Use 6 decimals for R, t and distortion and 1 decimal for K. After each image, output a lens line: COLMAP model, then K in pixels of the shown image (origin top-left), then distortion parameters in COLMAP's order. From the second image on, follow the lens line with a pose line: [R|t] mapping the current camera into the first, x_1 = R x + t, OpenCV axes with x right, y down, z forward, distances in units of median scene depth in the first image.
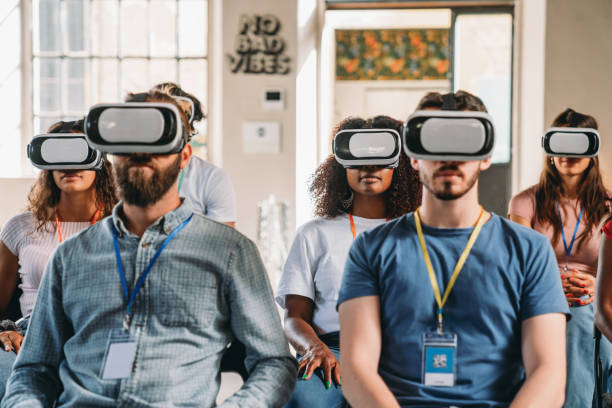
lens RADIAL K [[1239.4, 0, 345.7], [0, 1239.4, 225.2], [0, 0, 1]] dist [0.464846, 0.000000]
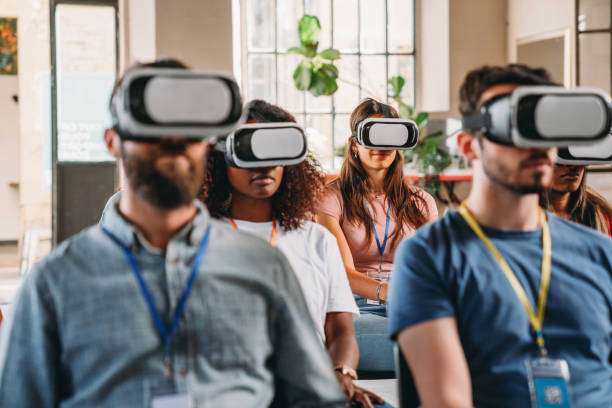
lens RADIAL K [[1239.4, 0, 291.0], [0, 1239.4, 183.2], [0, 0, 1]] dist [0.464846, 0.000000]
pose [[0.927100, -0.013473, 0.374573, -0.373723], [0.025441, 0.999311, -0.027026, -0.009704], [-0.373951, 0.034585, 0.926803, 0.274140]]
